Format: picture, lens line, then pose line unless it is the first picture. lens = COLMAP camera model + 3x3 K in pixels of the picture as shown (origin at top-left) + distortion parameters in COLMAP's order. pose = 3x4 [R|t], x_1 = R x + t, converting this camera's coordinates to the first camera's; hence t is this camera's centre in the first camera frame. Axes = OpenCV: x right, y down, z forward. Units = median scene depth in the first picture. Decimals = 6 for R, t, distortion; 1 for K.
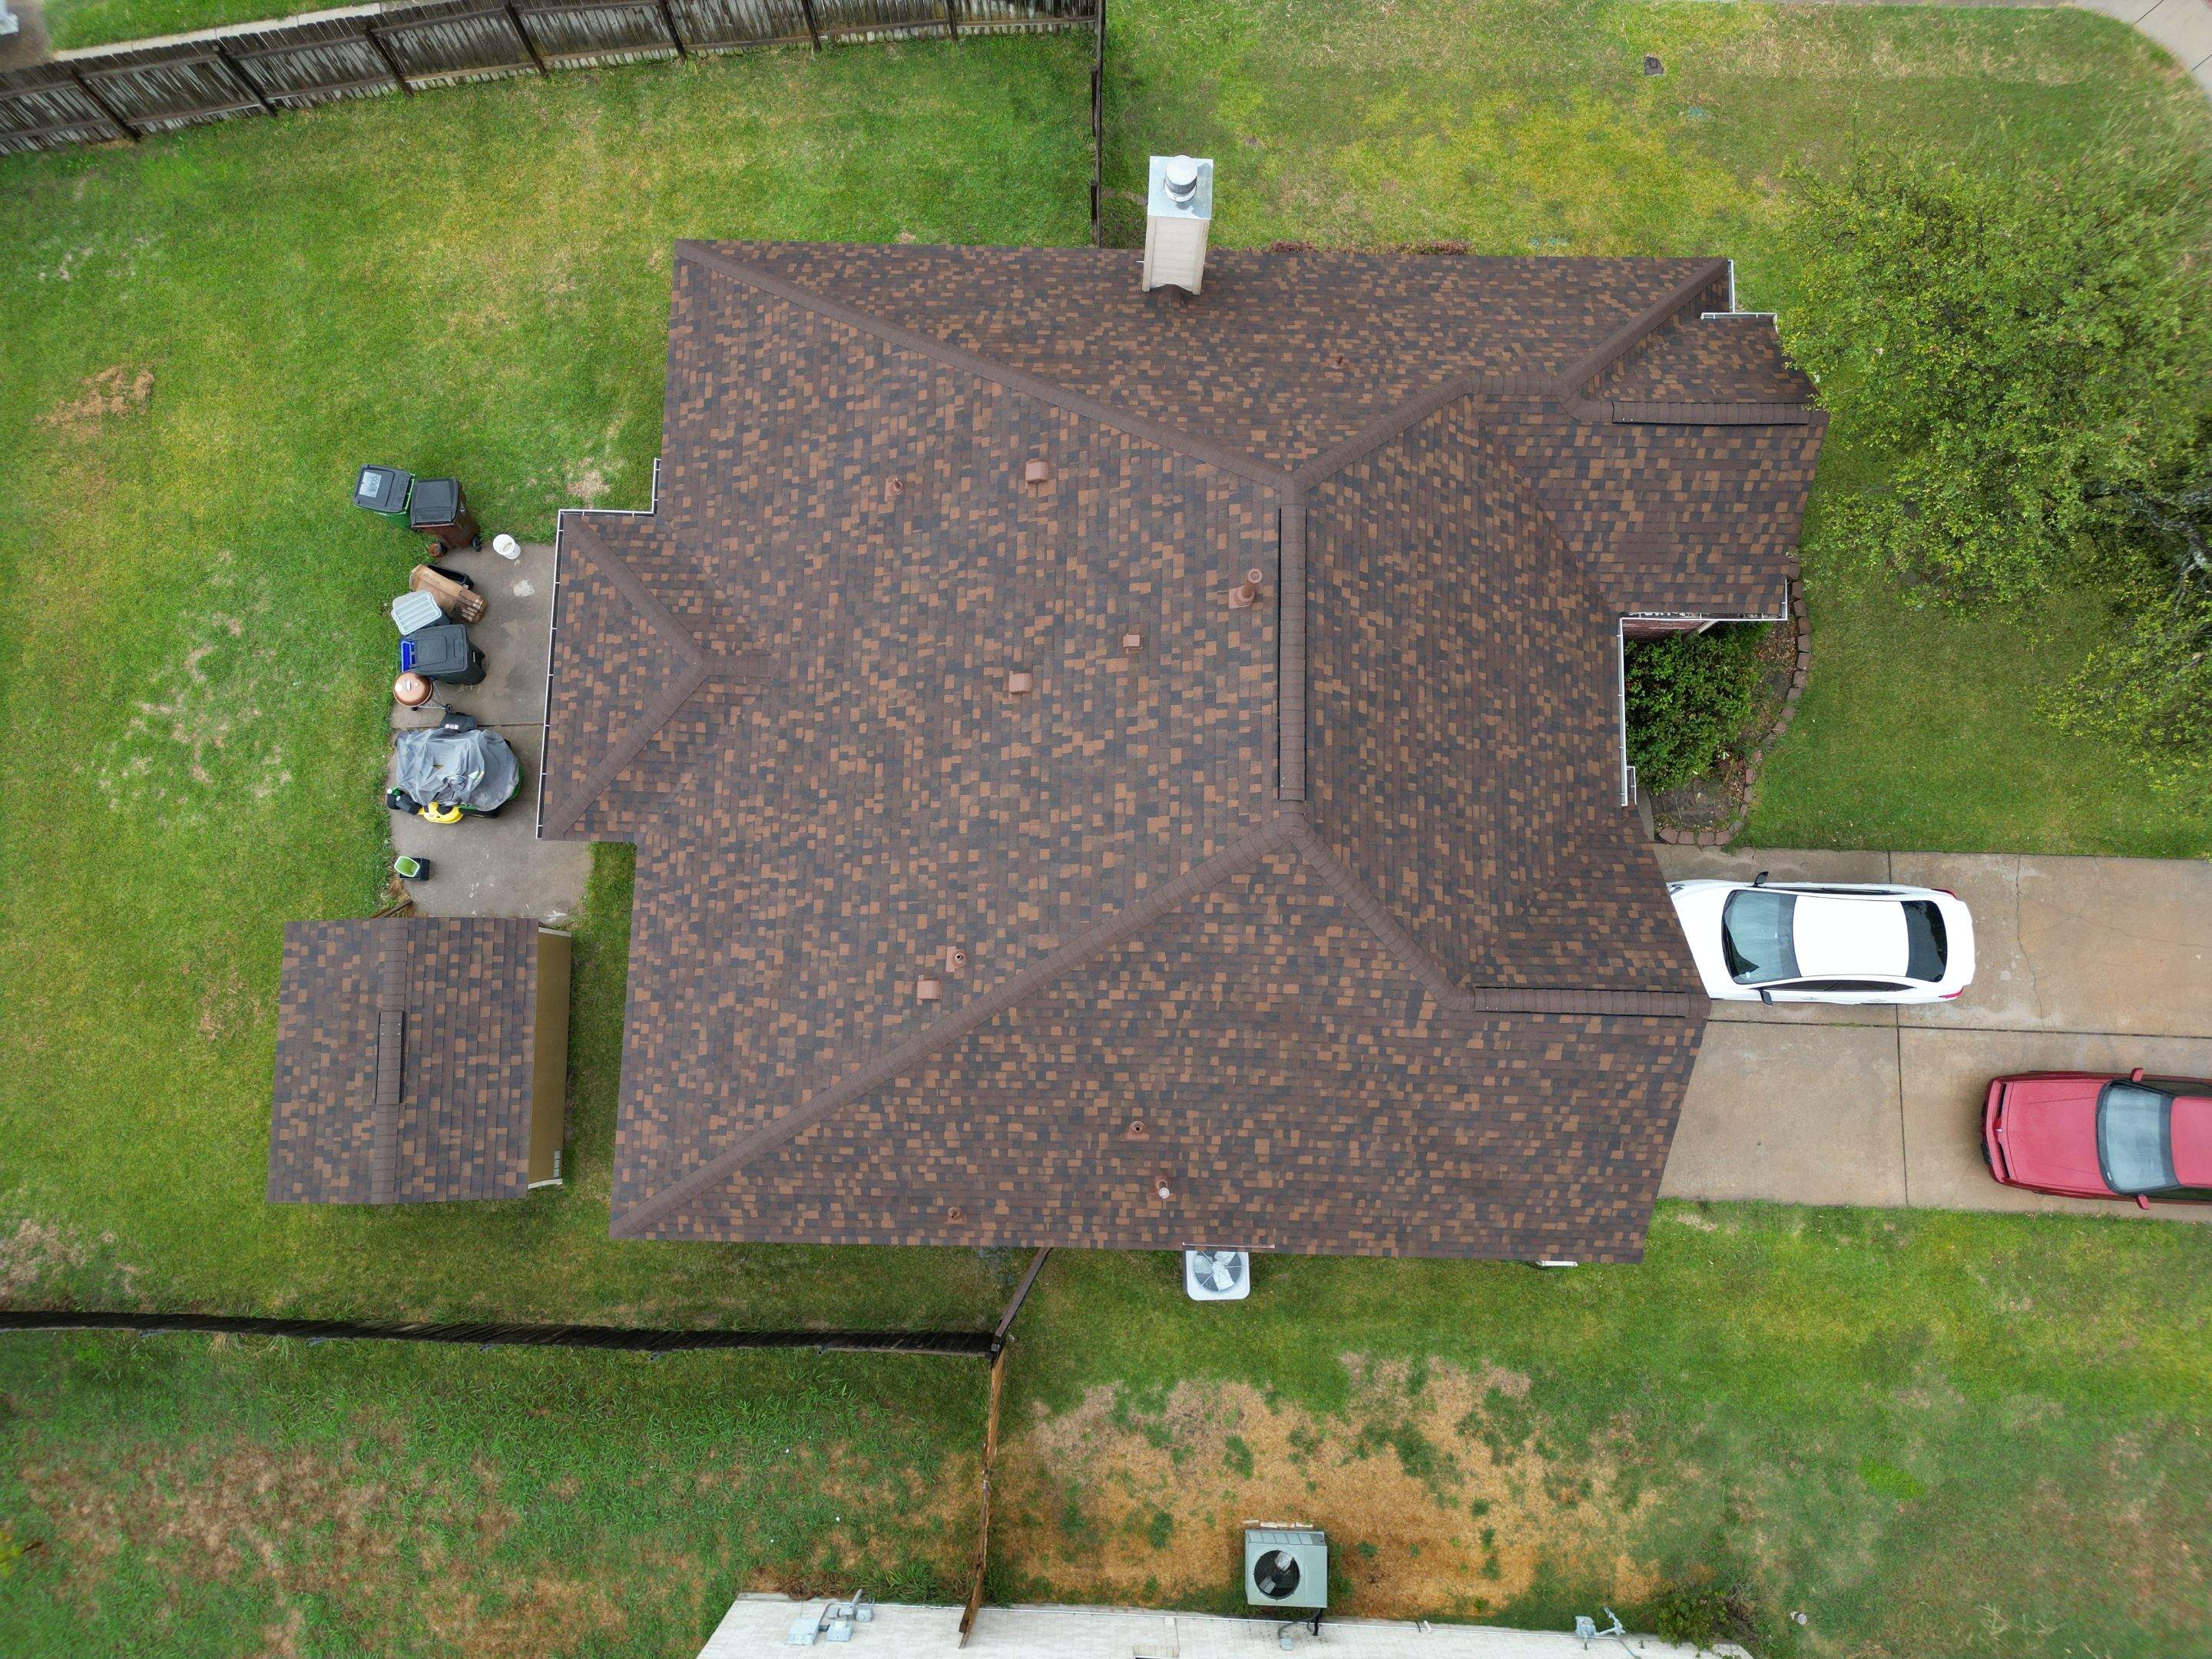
lens RADIAL K [[1540.8, 0, 1102.3], [0, 1540.8, 830.3], [0, 0, 1]] dist [0.080576, -0.080484]
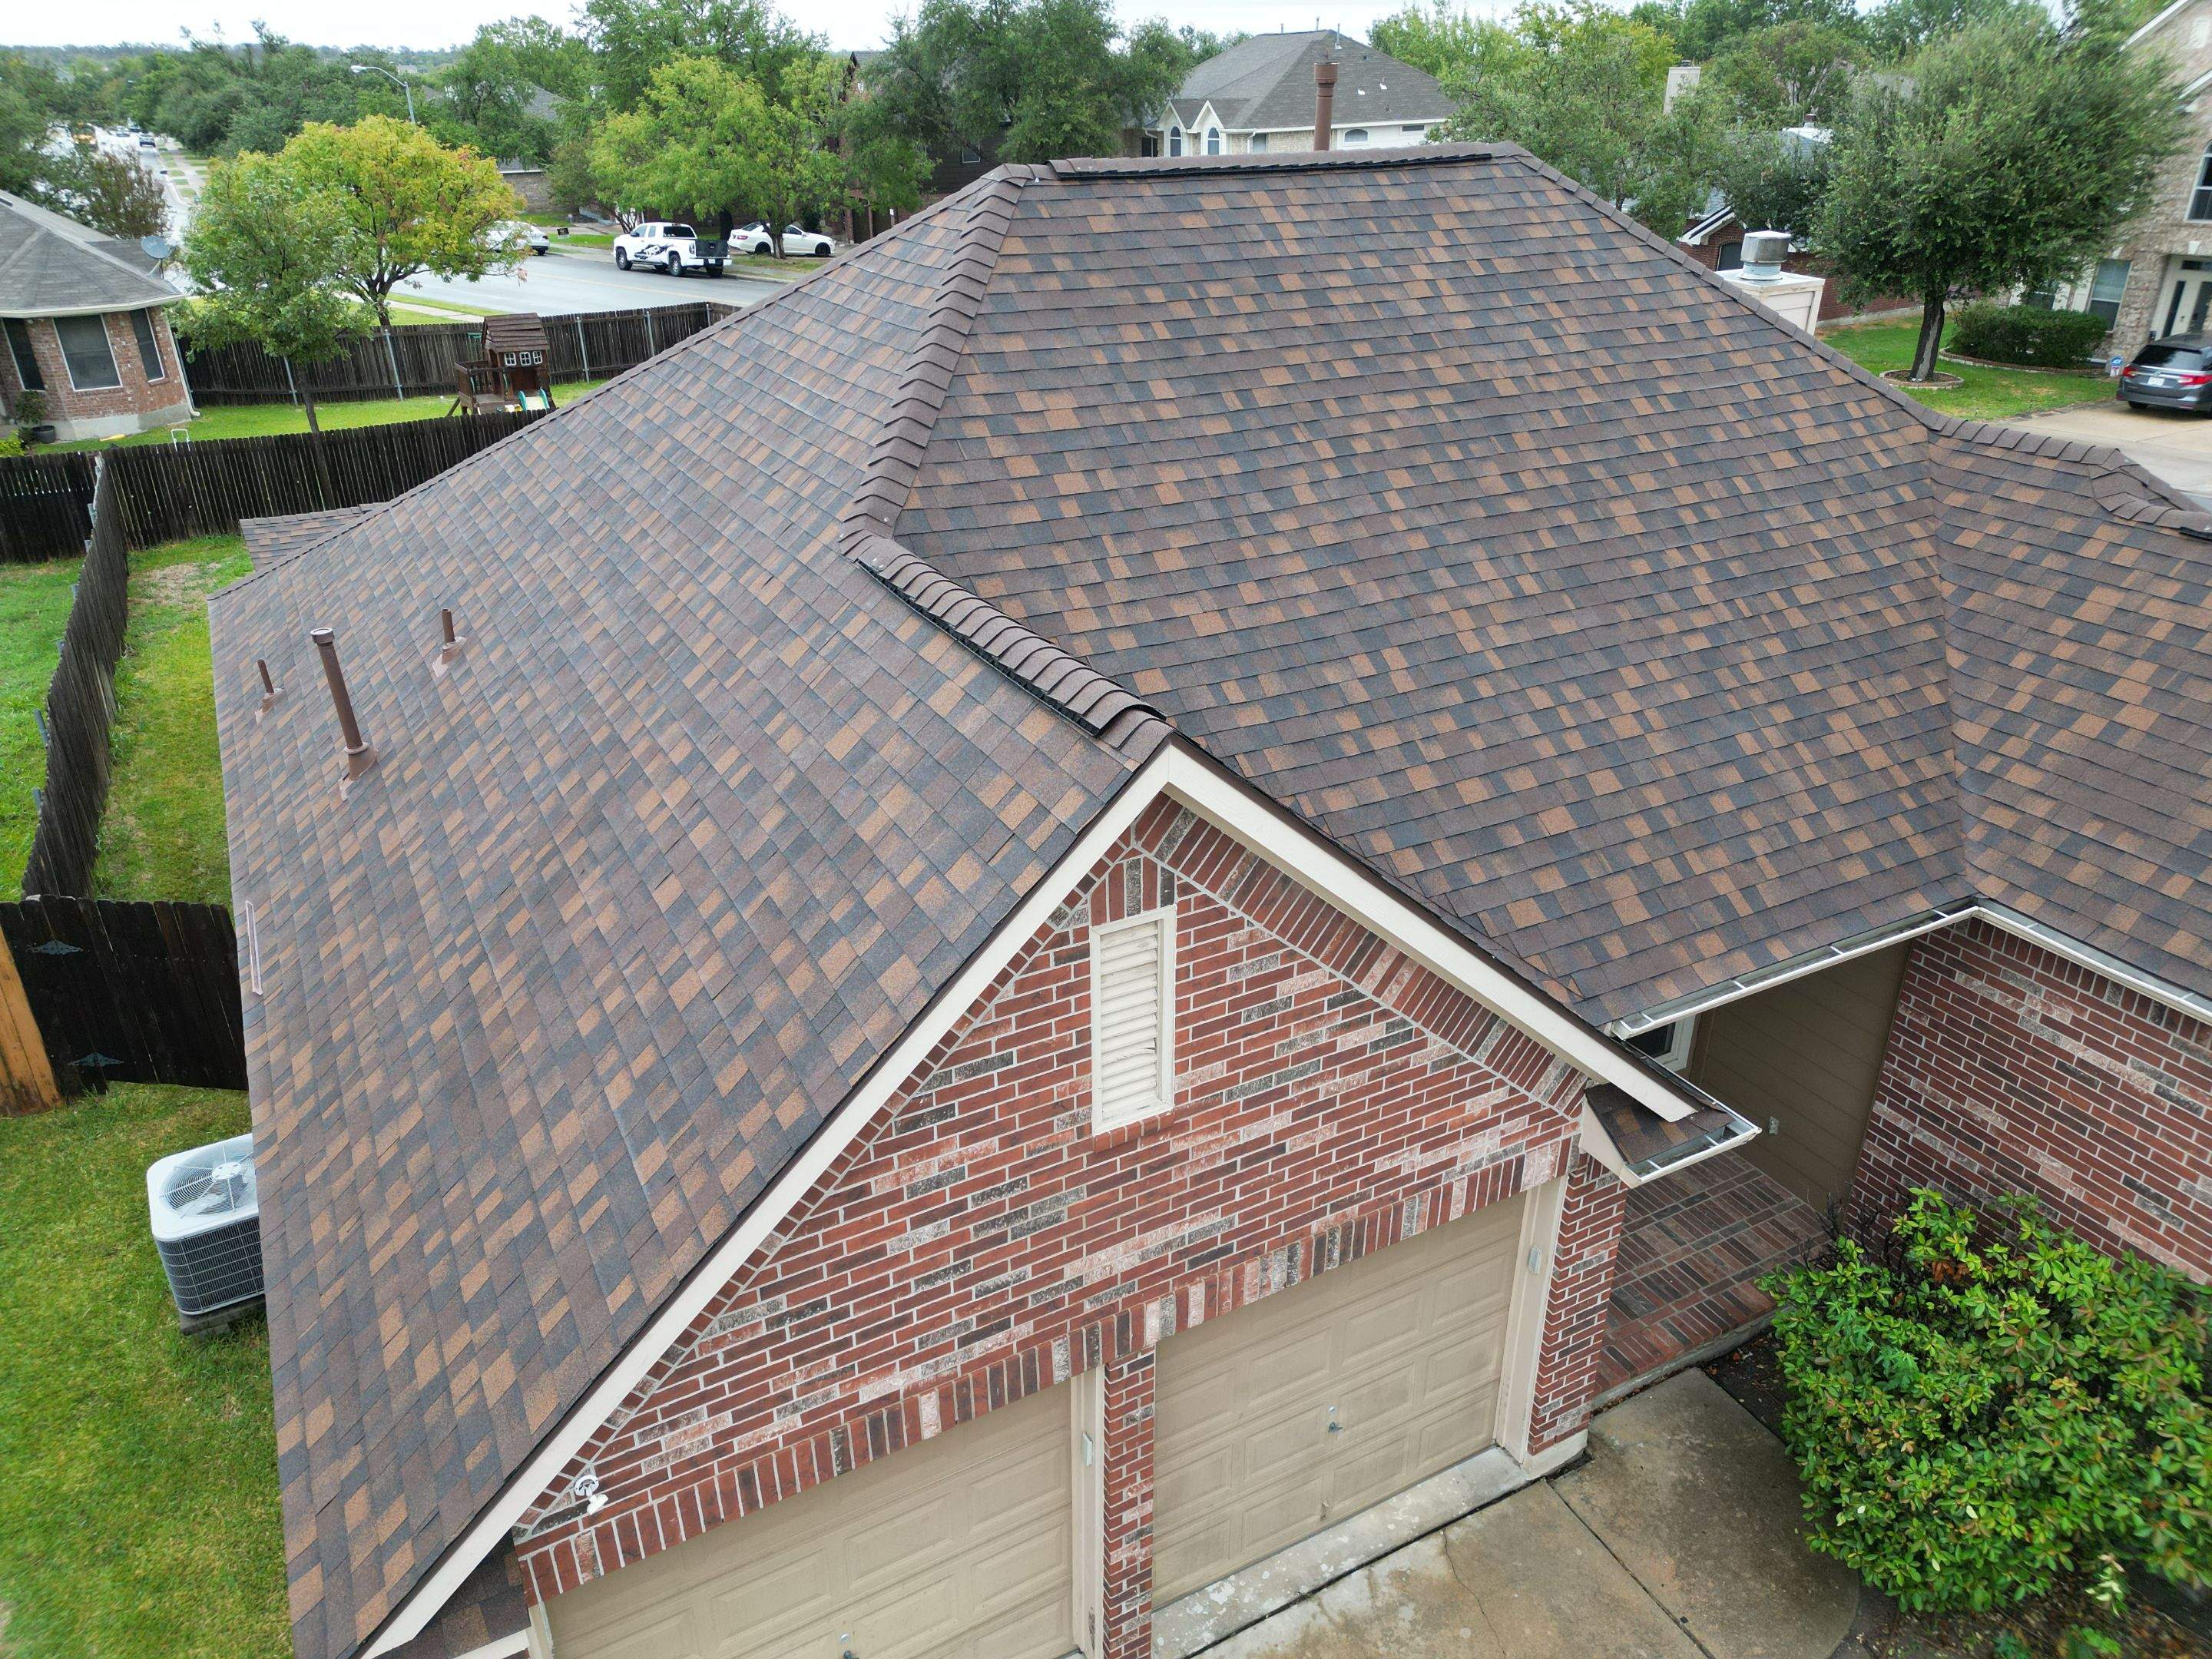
lens RADIAL K [[1540.8, 0, 1103.5], [0, 1540.8, 831.6], [0, 0, 1]] dist [0.080576, -0.080484]
pose [[0.493788, 0.385777, -0.779326, 0.573827], [-0.859349, 0.353571, -0.369469, 0.219859], [0.133014, 0.852152, 0.506106, 0.805401]]
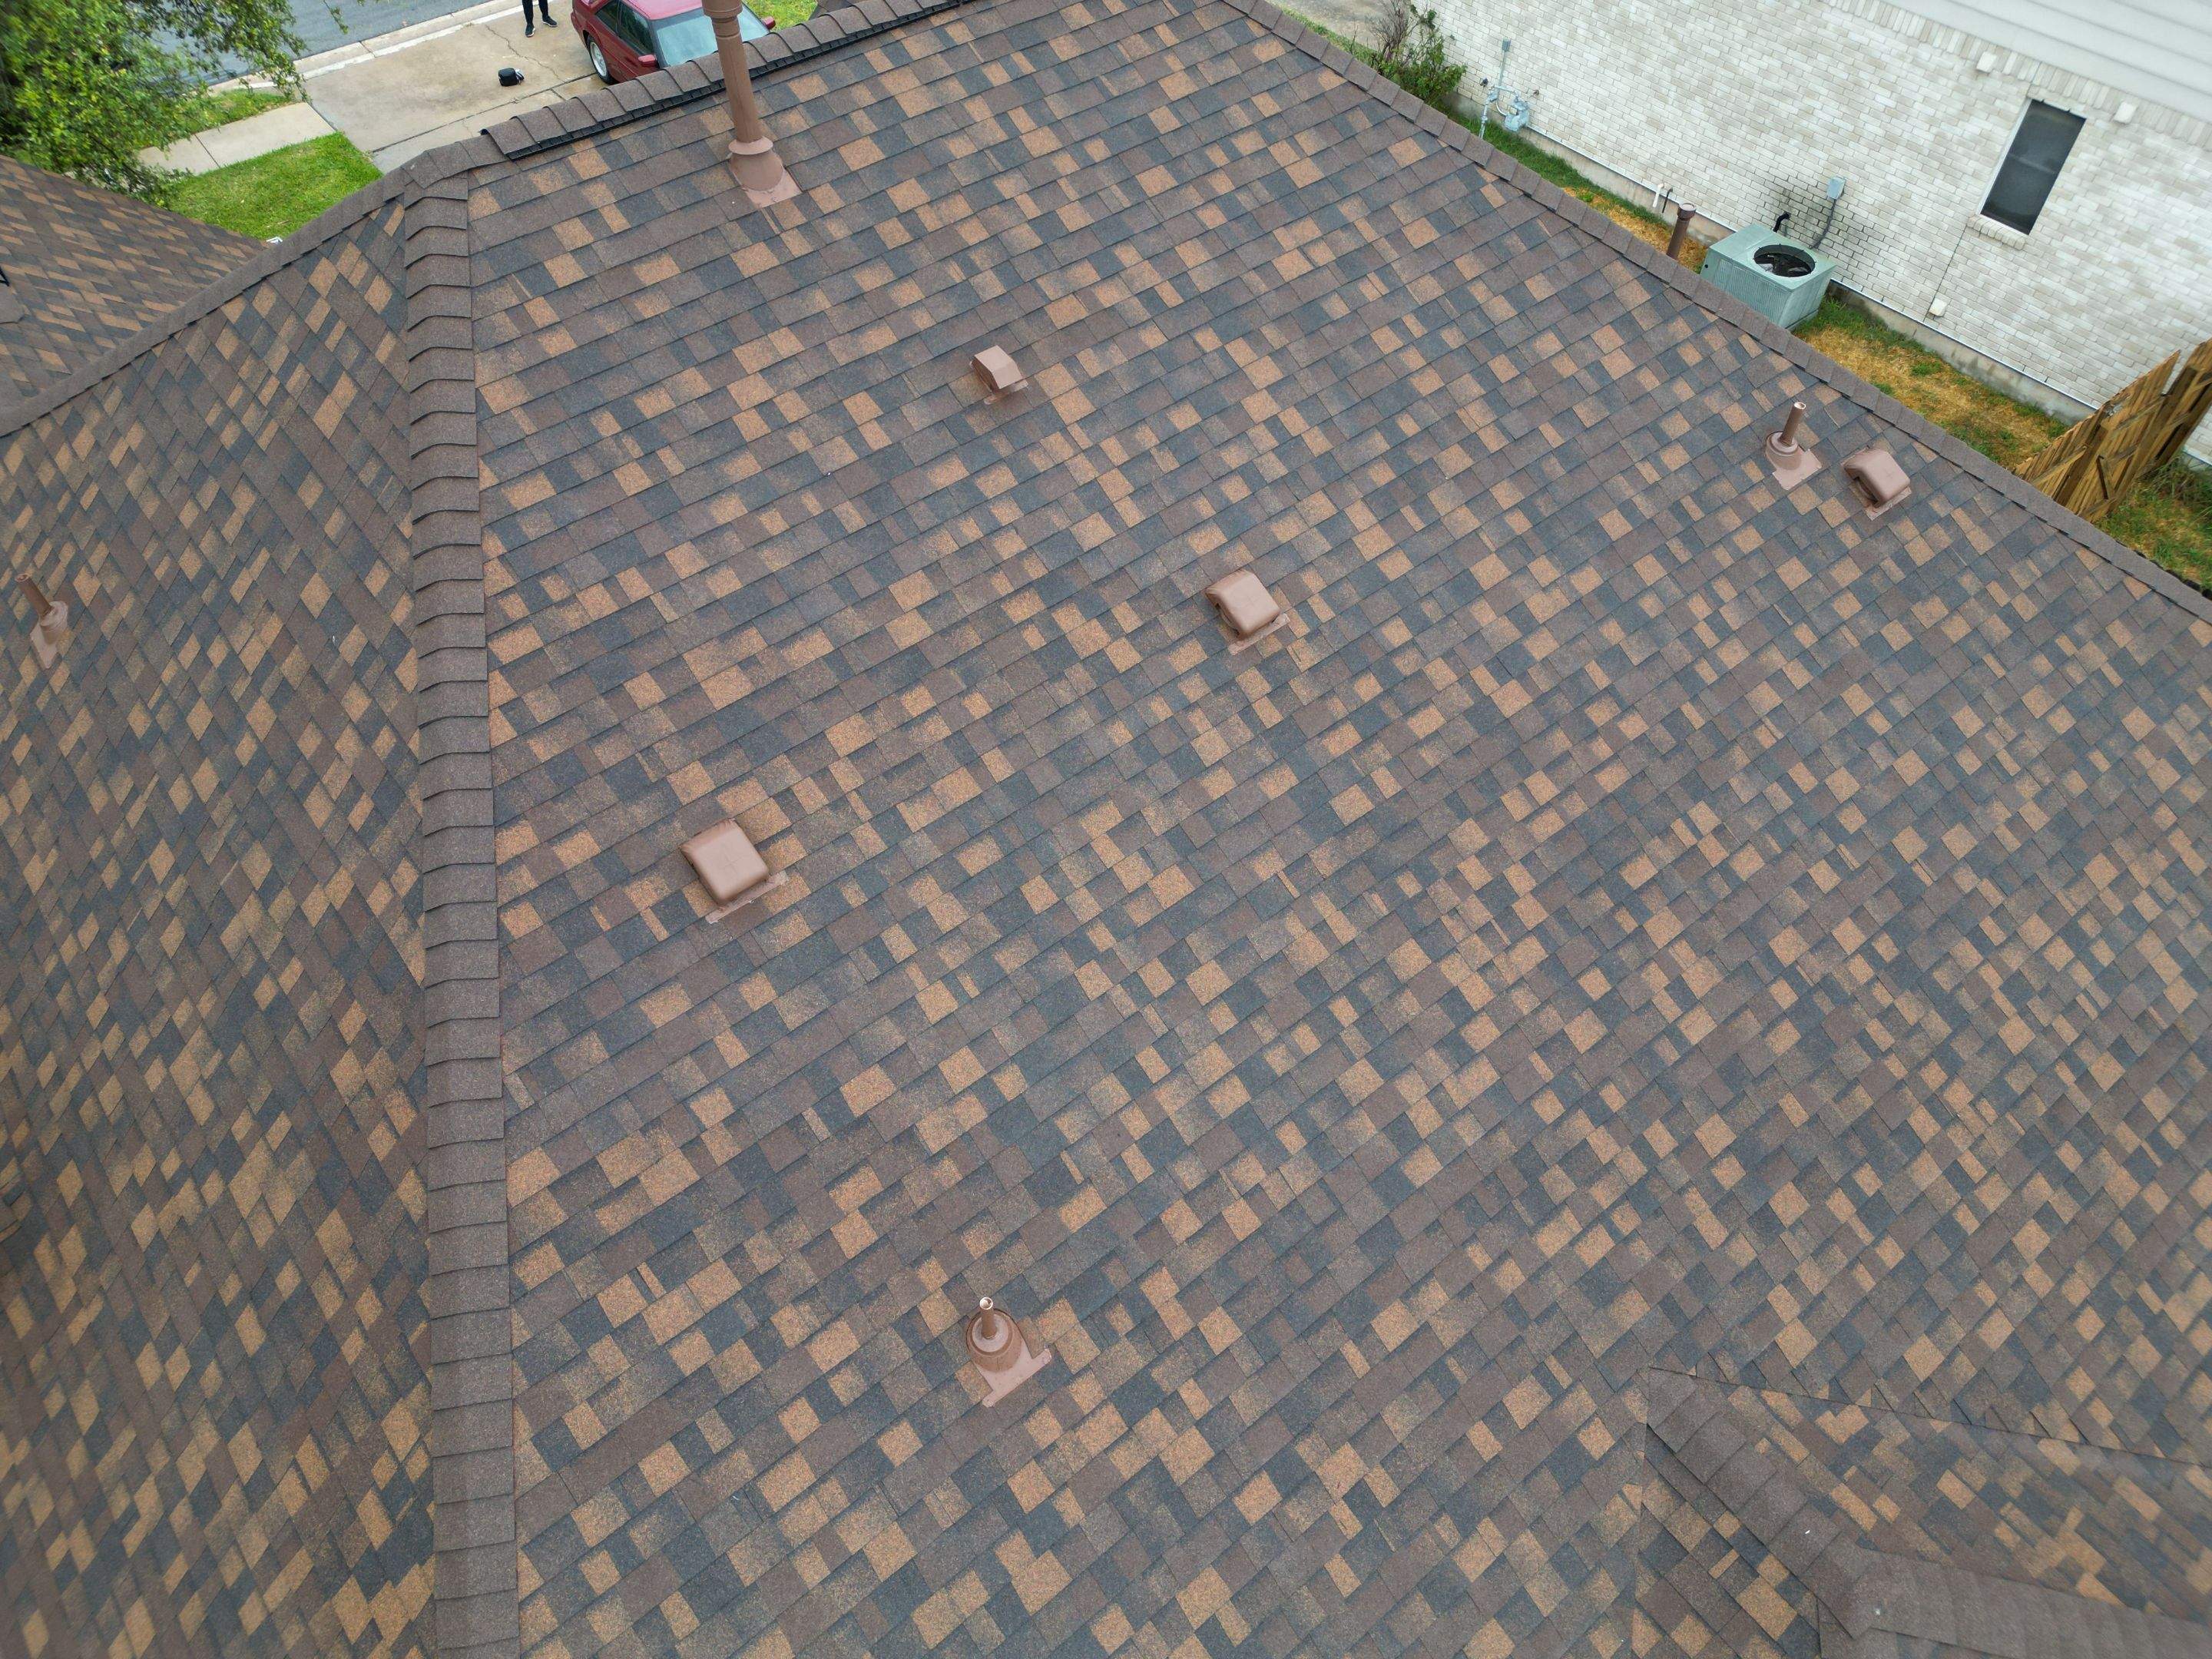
lens RADIAL K [[1540.8, 0, 1101.3], [0, 1540.8, 830.0], [0, 0, 1]] dist [0.080576, -0.080484]
pose [[-0.644590, -0.583115, 0.494450, -0.242323], [0.758206, -0.404569, 0.511319, -0.326939], [-0.098119, 0.704486, 0.702903, 0.746168]]
